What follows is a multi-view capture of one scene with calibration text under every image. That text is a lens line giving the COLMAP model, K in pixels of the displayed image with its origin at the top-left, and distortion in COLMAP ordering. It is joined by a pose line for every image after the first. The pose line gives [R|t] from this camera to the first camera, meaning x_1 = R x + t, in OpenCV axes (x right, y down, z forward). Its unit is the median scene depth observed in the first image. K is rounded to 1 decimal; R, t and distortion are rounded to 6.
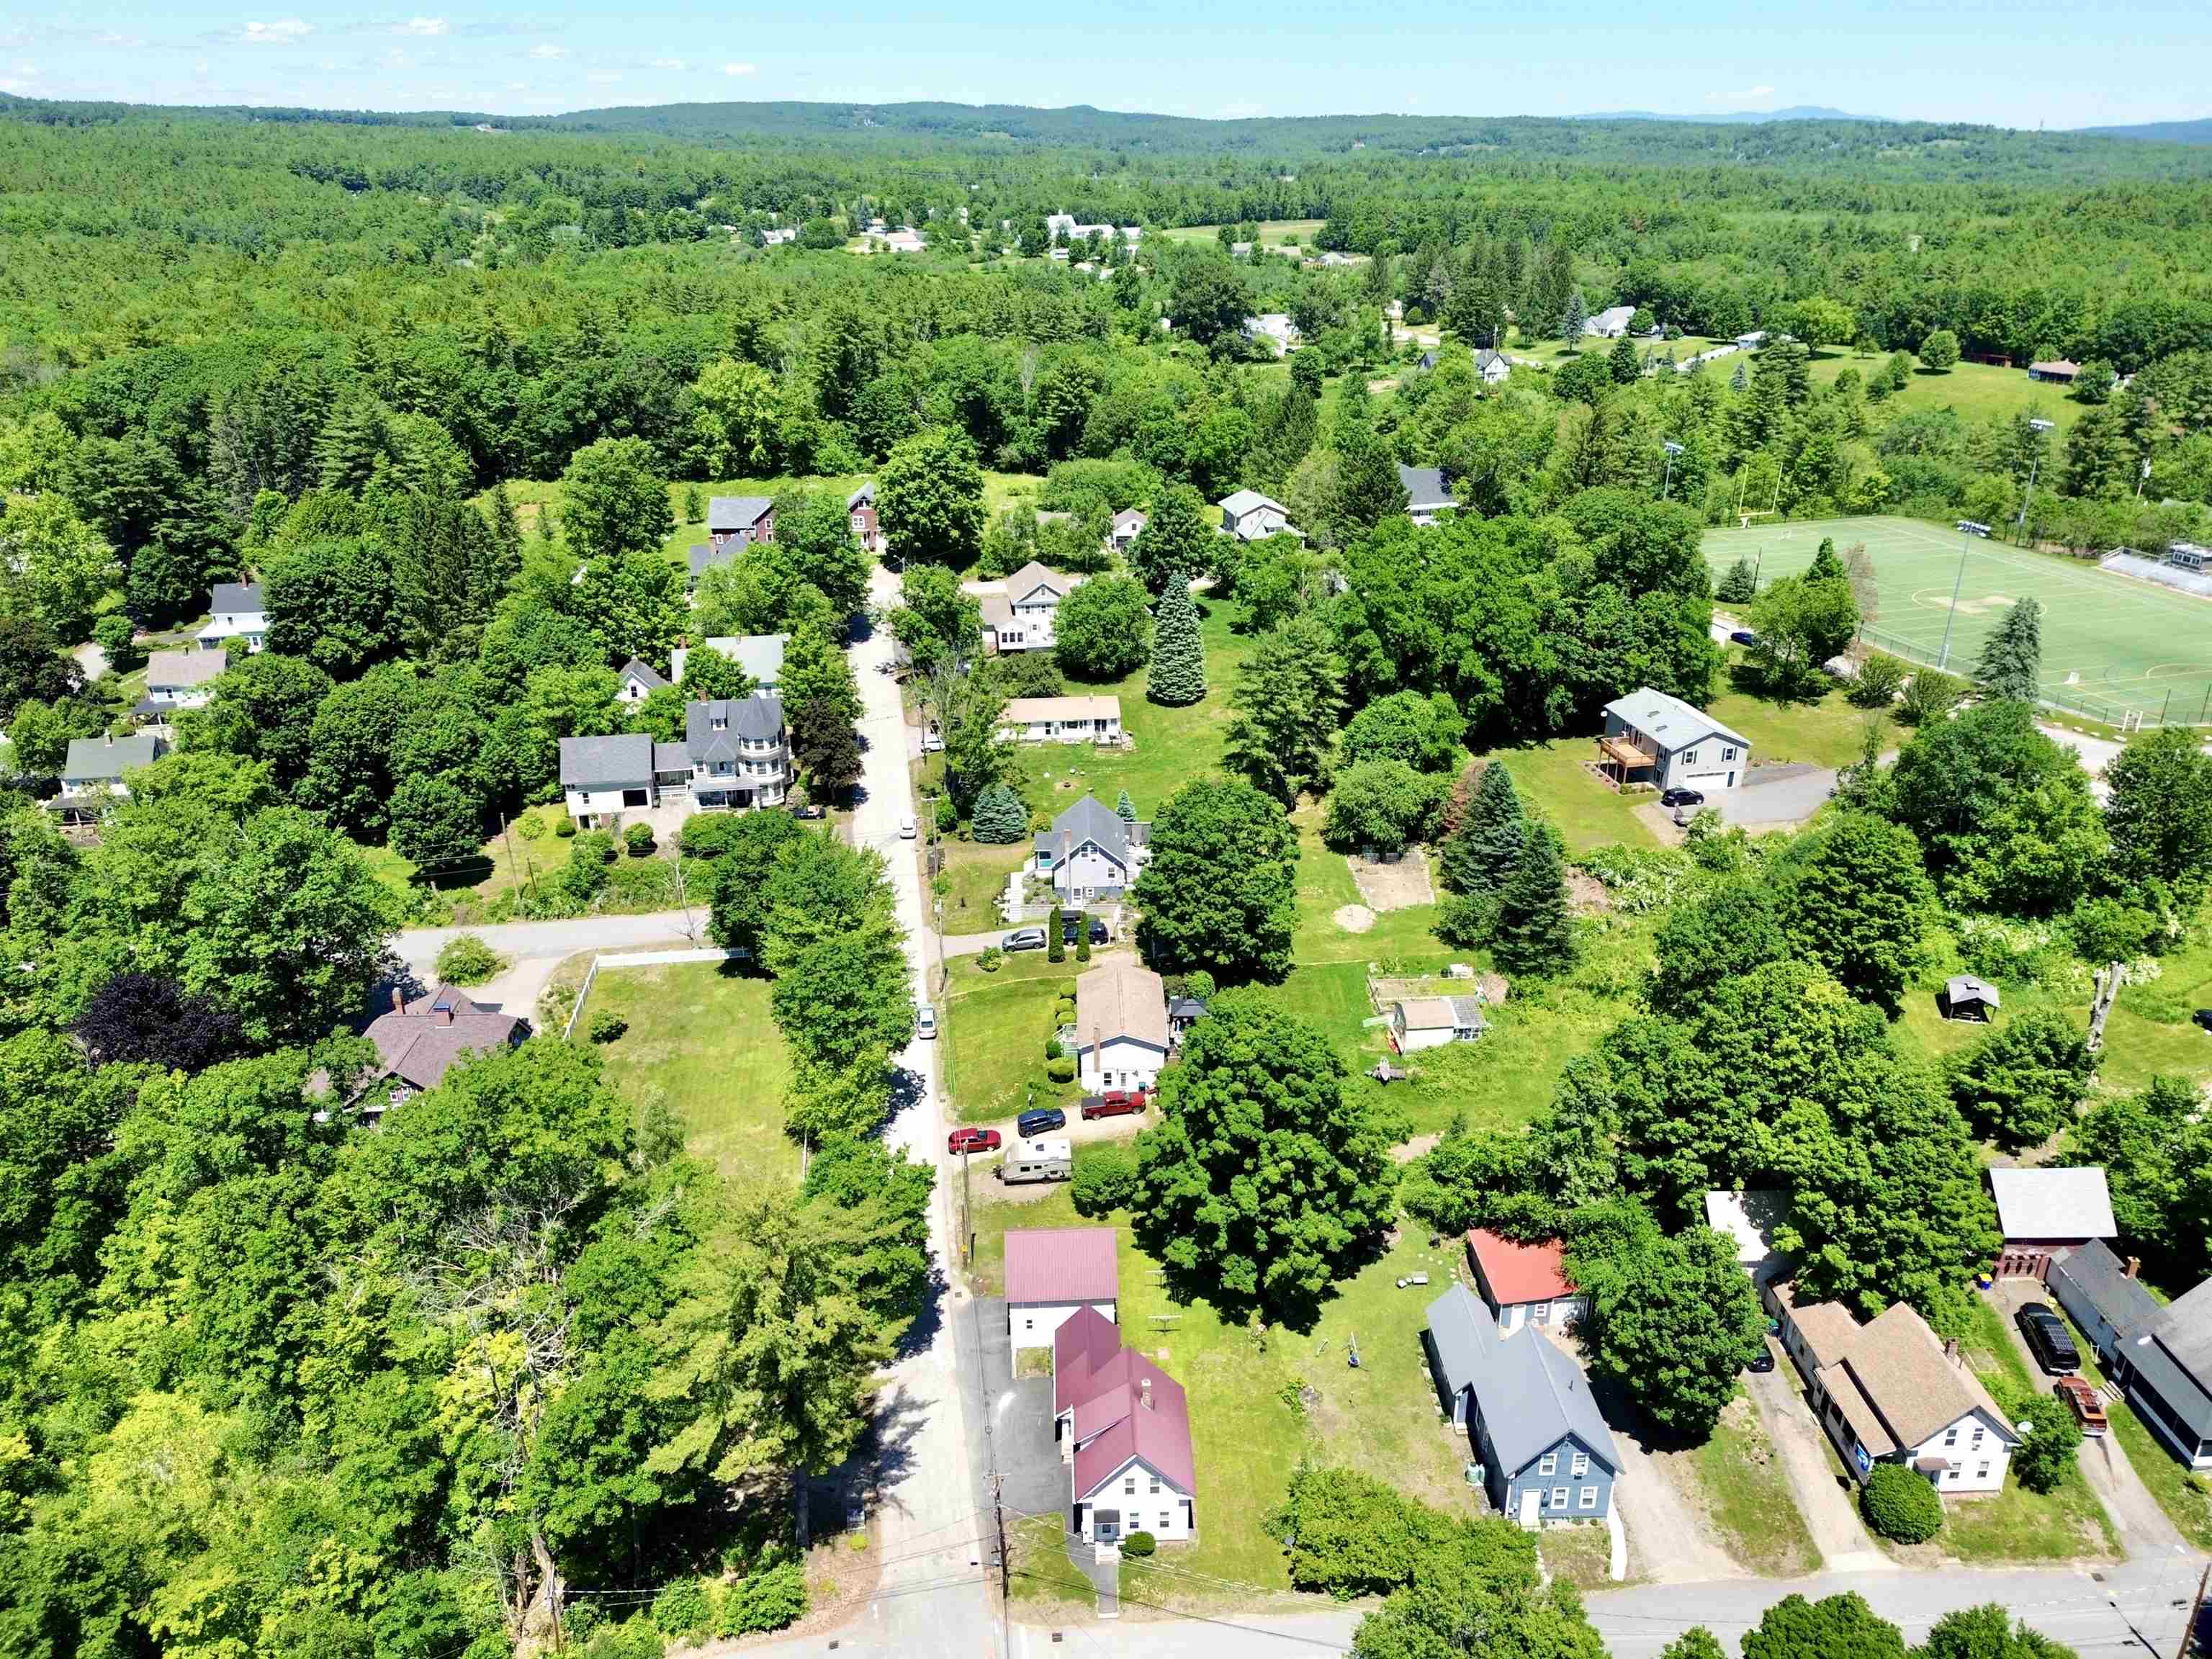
lens RADIAL K [[1547.1, 0, 1096.5], [0, 1547.1, 865.3], [0, 0, 1]] dist [0.063254, 0.000359]
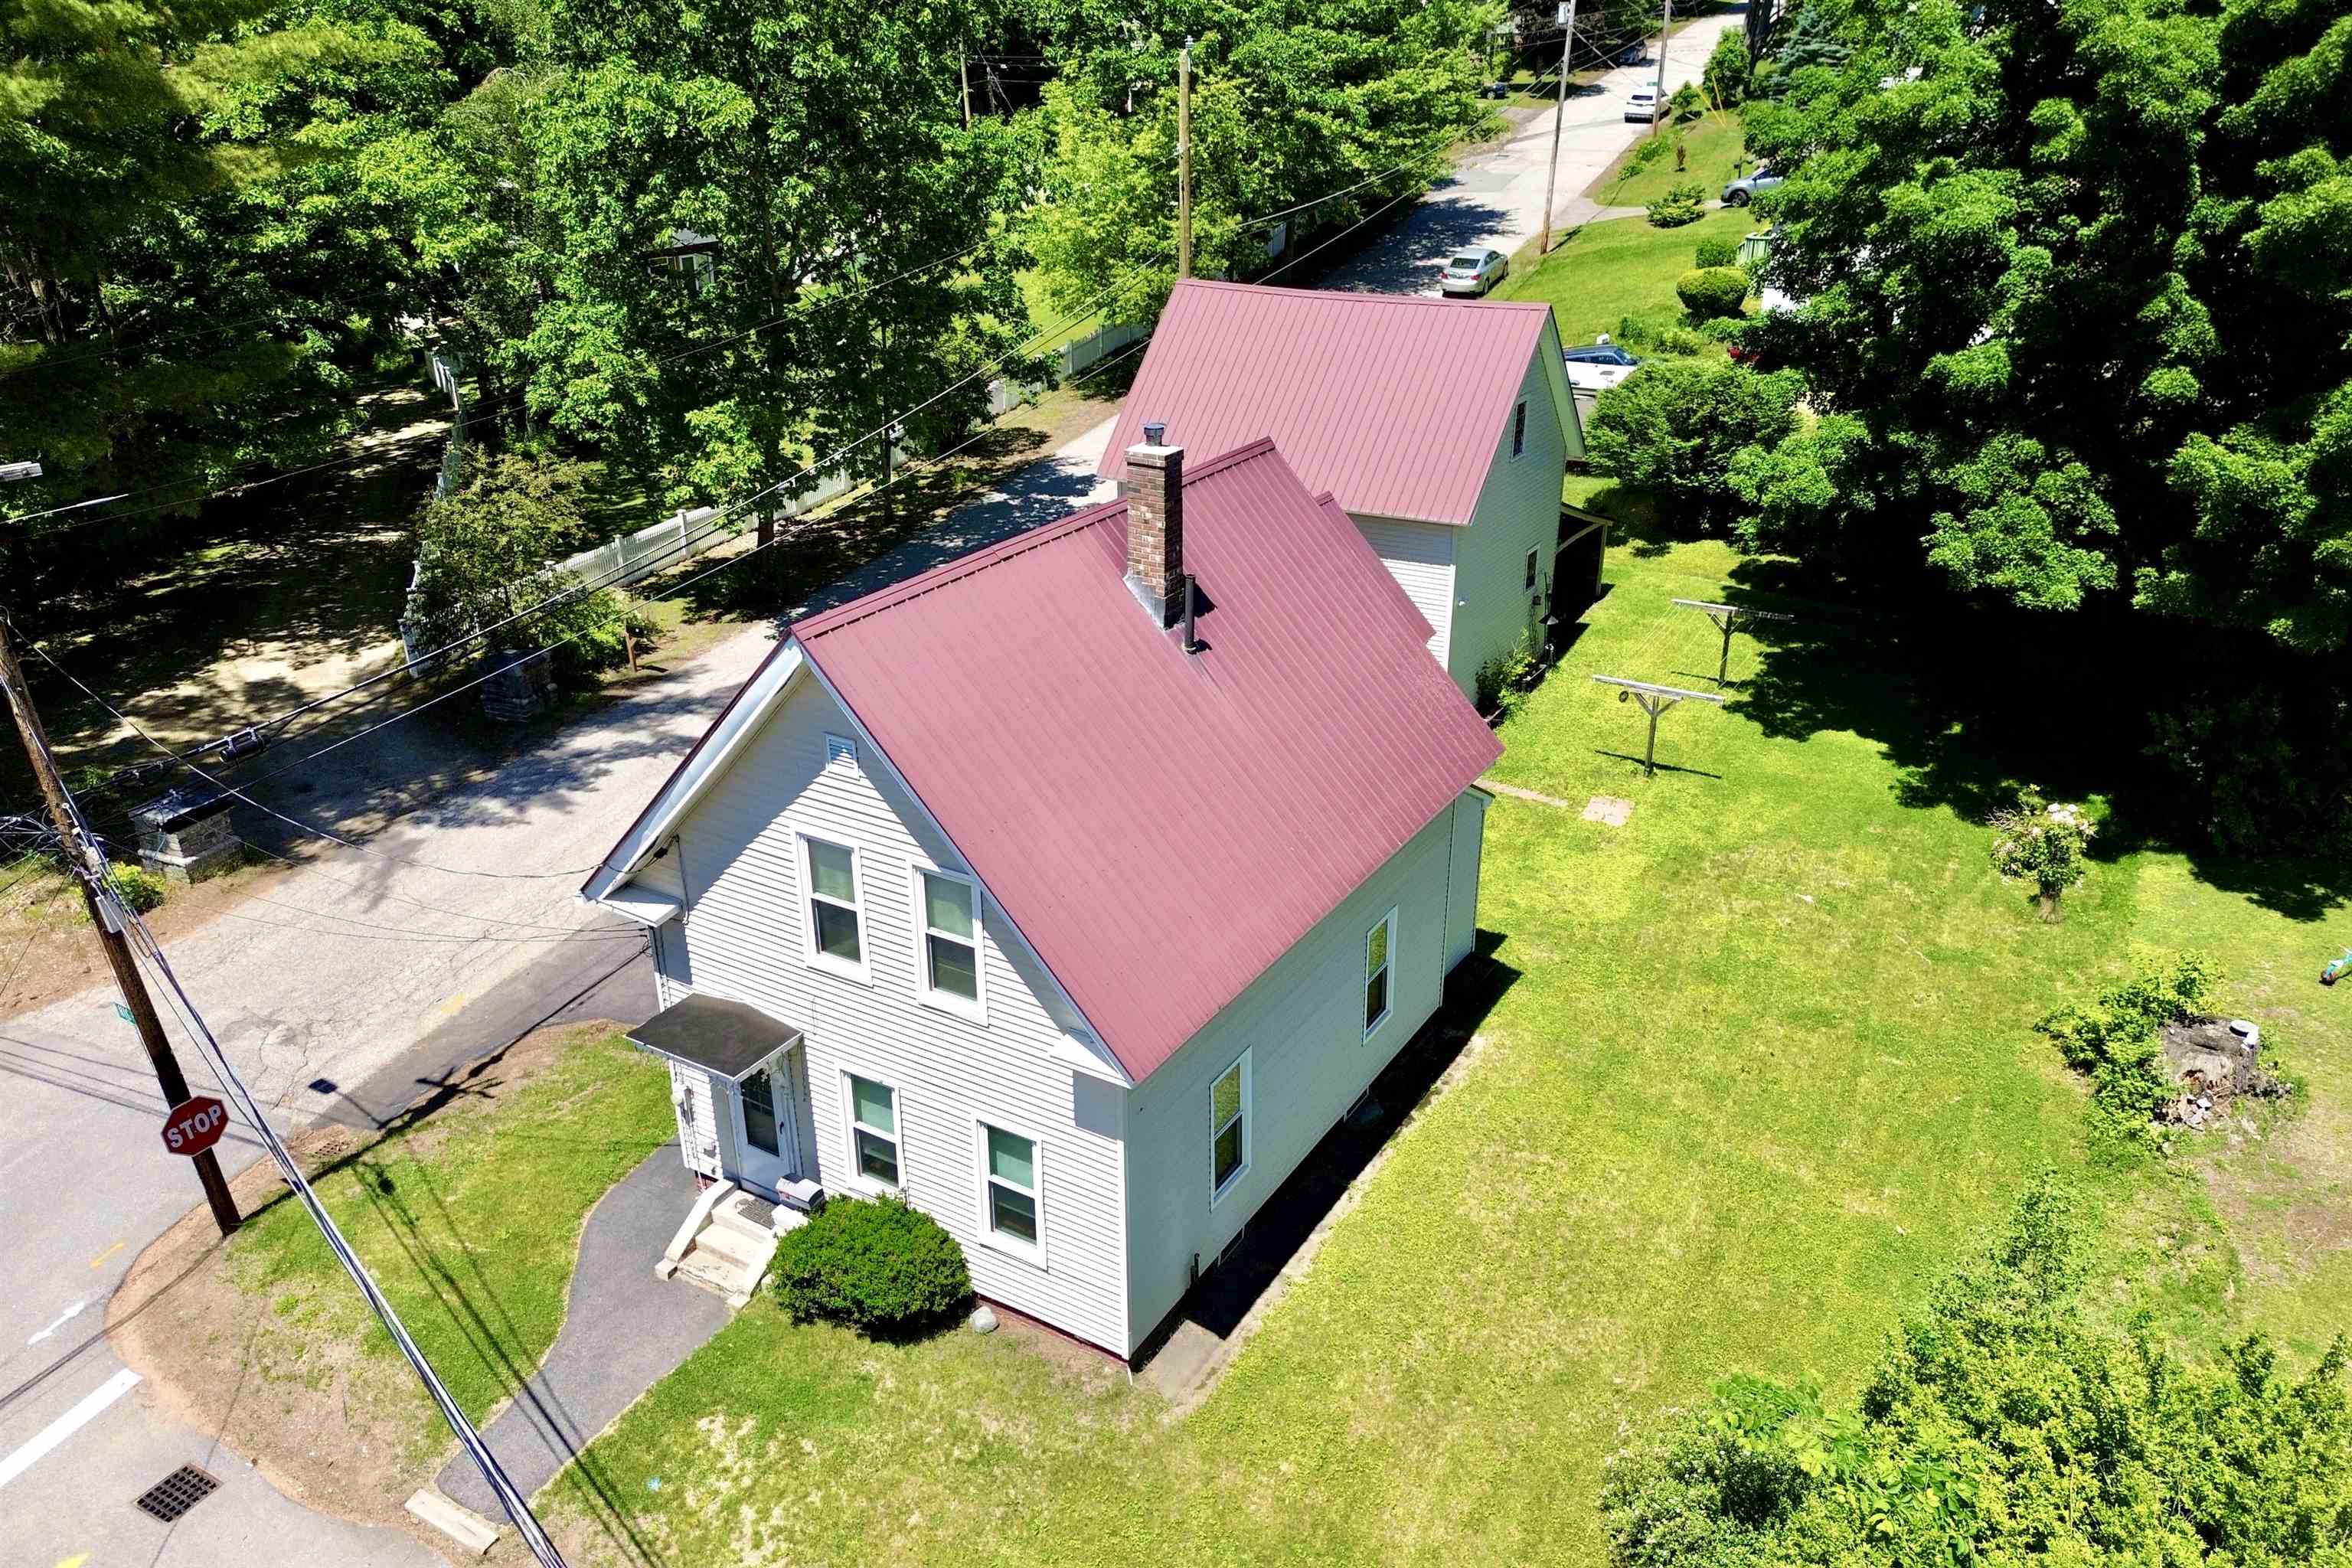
lens RADIAL K [[1703.6, 0, 1176.0], [0, 1703.6, 784.0], [0, 0, 1]] dist [0.048601, 0.002056]
pose [[0.838465, 0.229005, -0.494503, 0.126371], [-0.230598, 0.971271, 0.058802, 0.323651], [0.493763, 0.064728, 0.867184, 0.757066]]
